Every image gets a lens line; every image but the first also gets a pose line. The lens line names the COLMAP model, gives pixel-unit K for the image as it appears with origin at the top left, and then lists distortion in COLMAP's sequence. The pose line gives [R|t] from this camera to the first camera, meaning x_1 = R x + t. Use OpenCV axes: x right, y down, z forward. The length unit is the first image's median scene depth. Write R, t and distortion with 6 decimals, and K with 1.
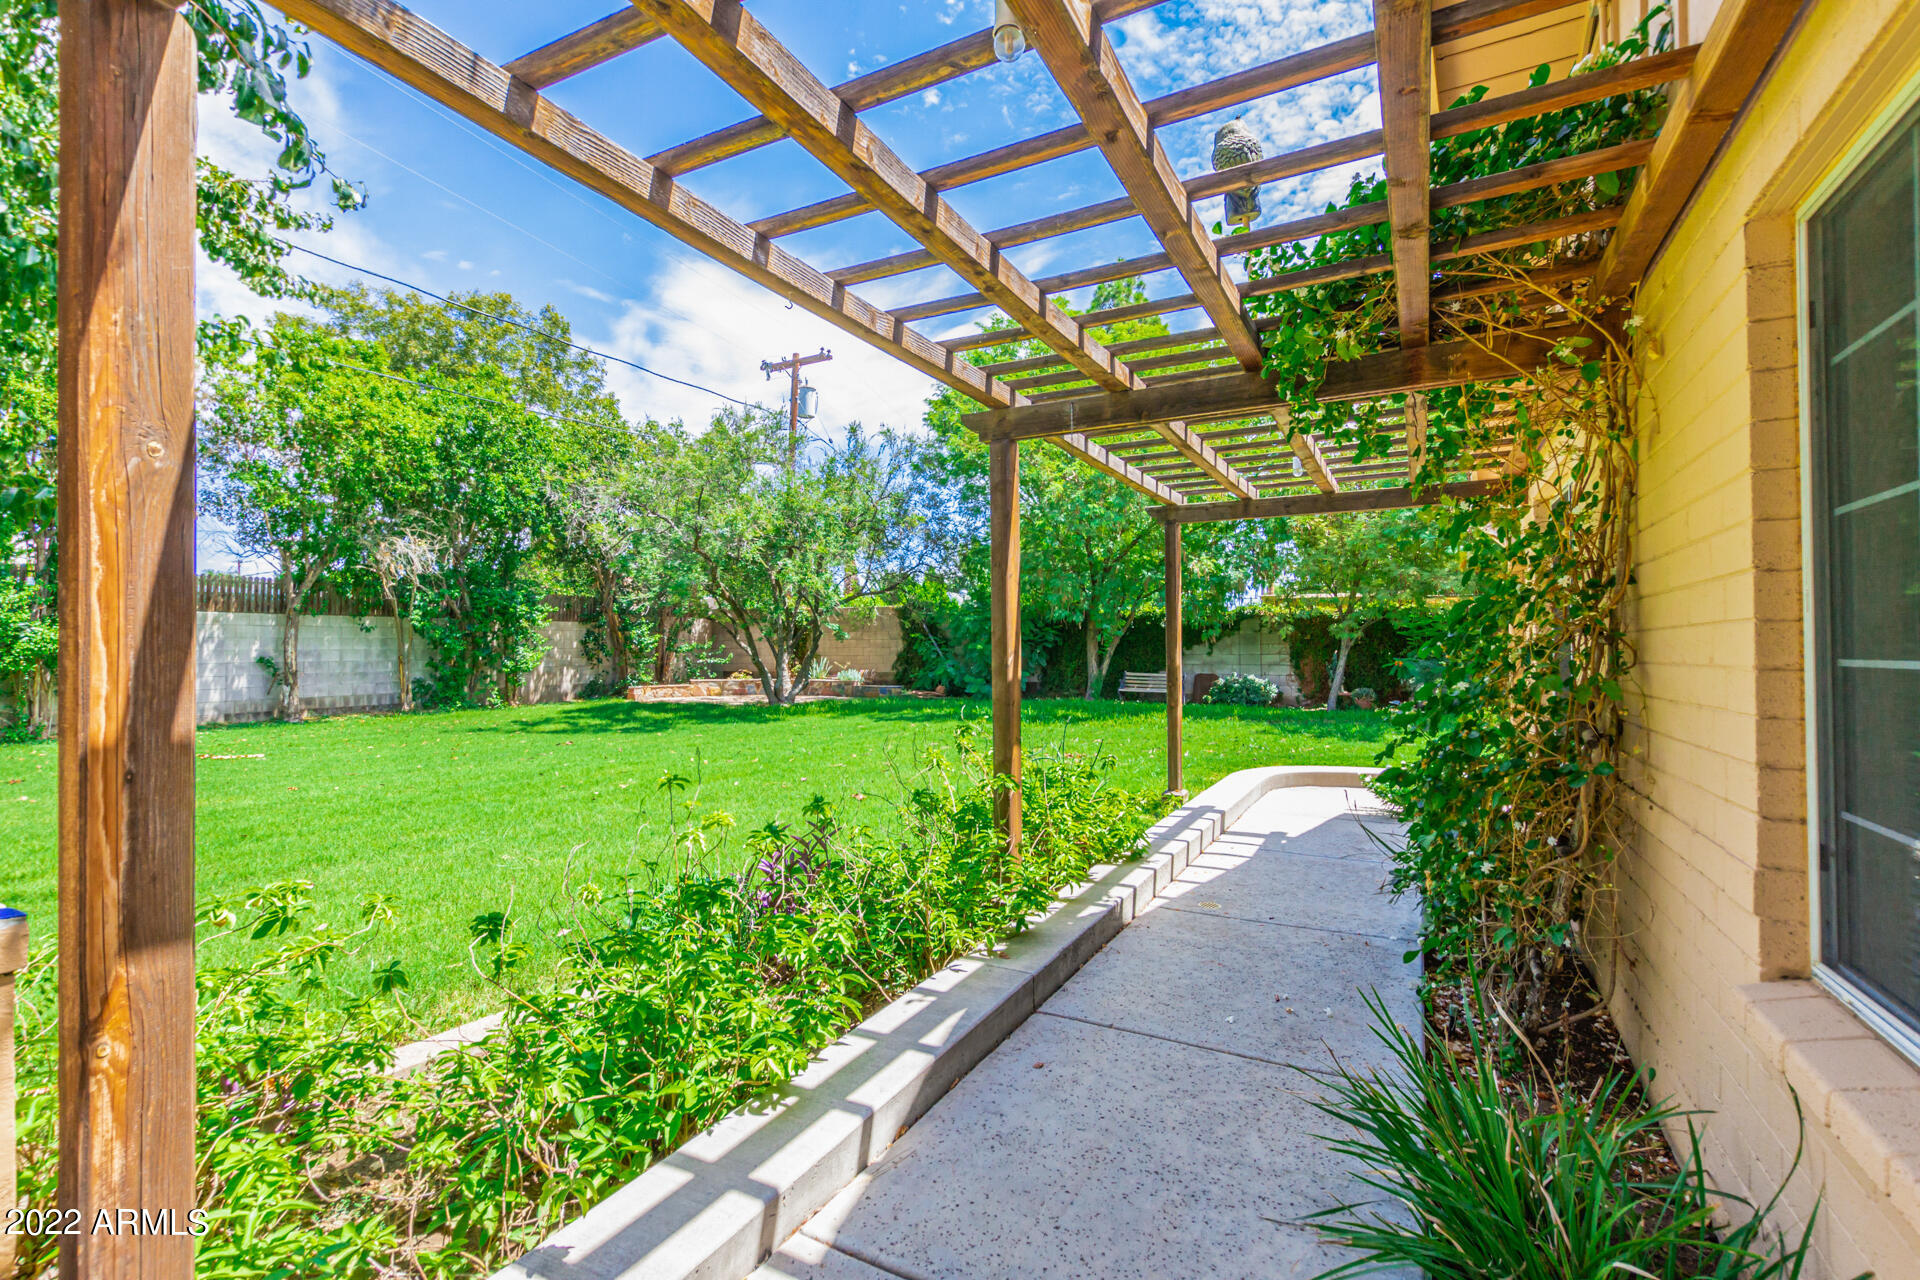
lens RADIAL K [[874.6, 0, 955.4], [0, 874.6, 639.8], [0, 0, 1]] dist [0.001060, 0.000132]
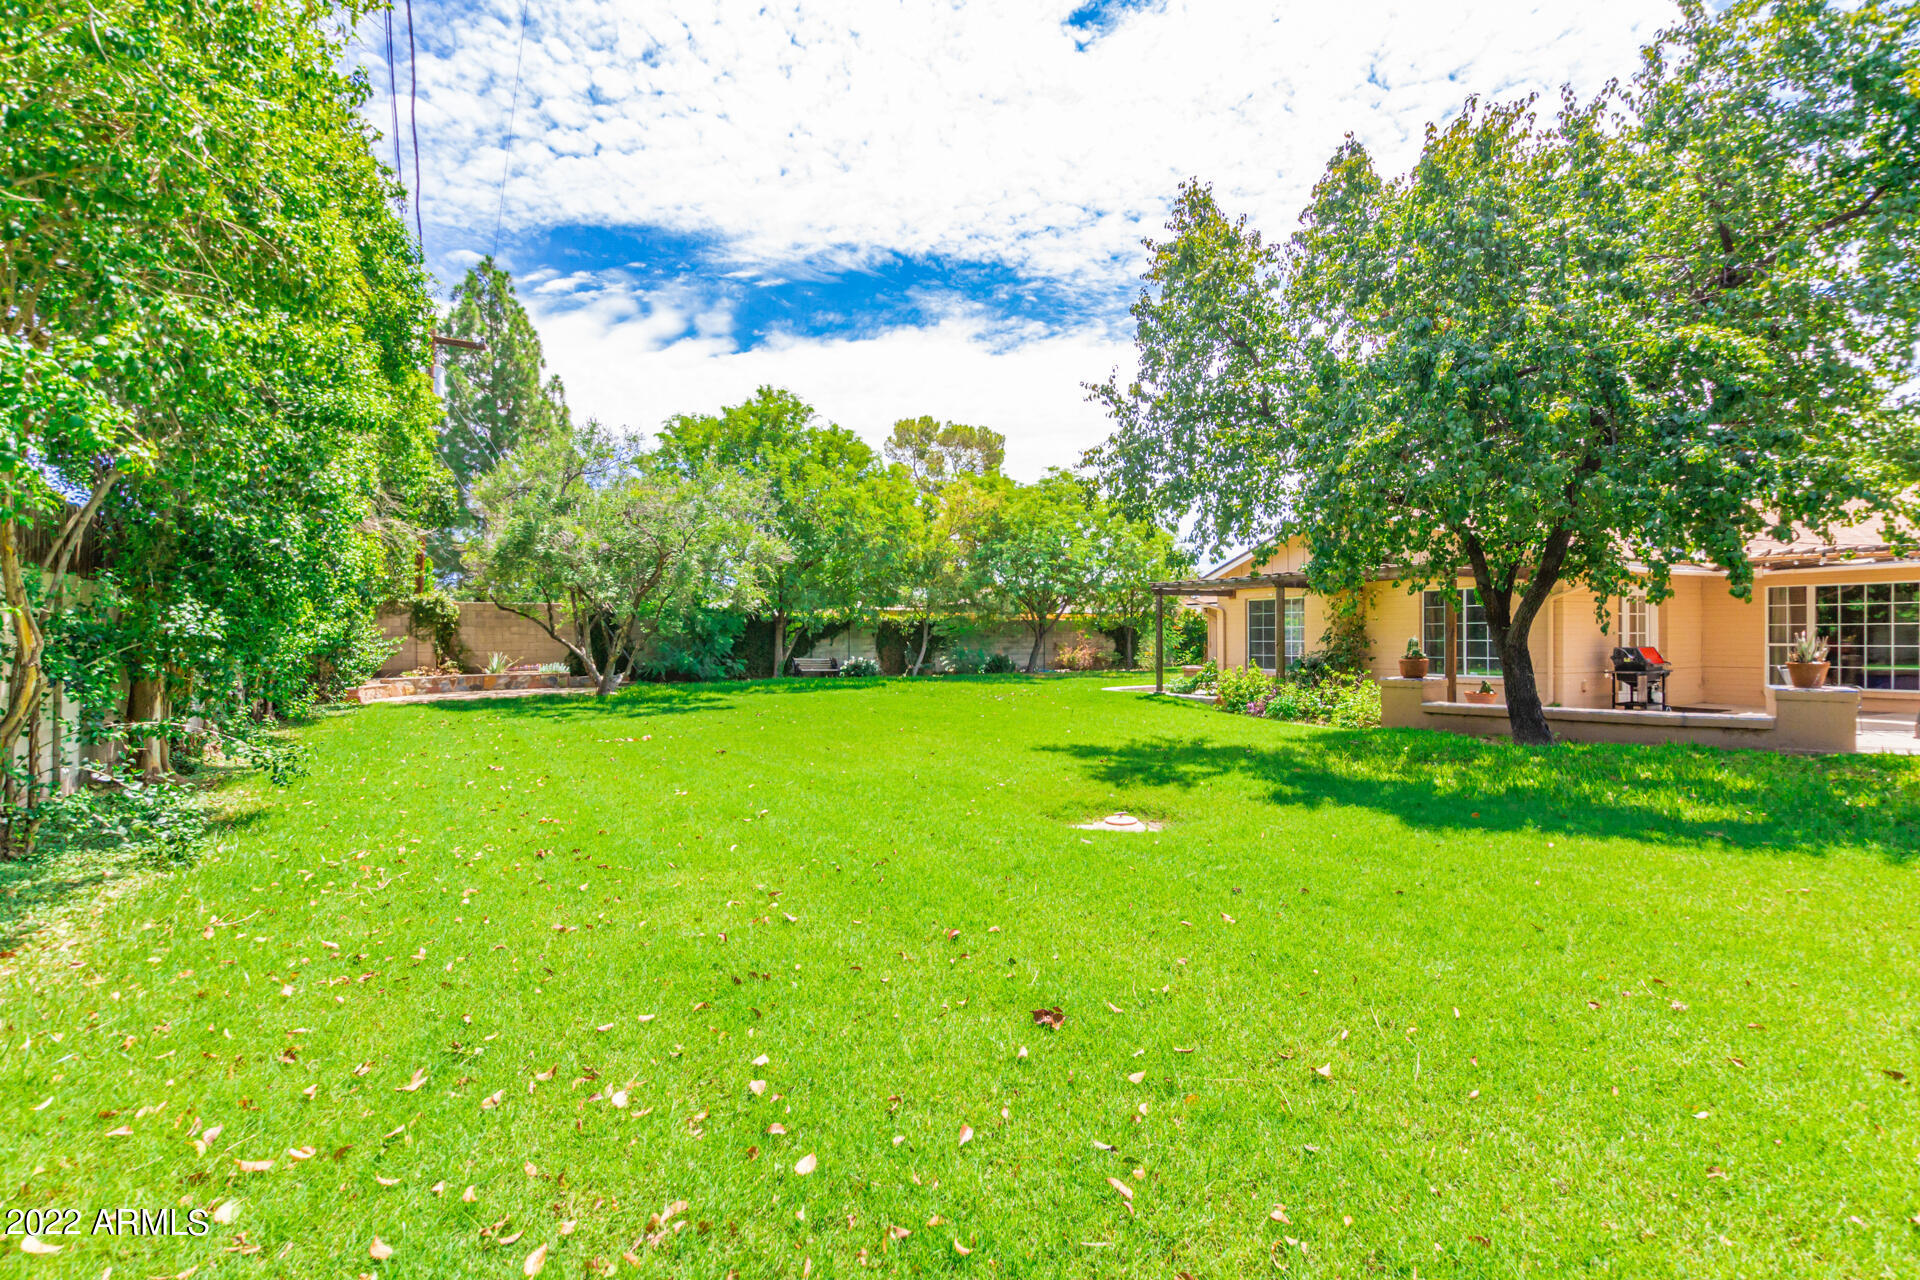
lens RADIAL K [[874.6, 0, 963.0], [0, 874.6, 643.6], [0, 0, 1]] dist [0.001060, 0.000132]
pose [[0.510538, -0.005107, 0.859840, -0.853104], [0.001739, 0.999986, 0.004906, 0.007744], [-0.859854, -0.001009, 0.510540, 0.054113]]
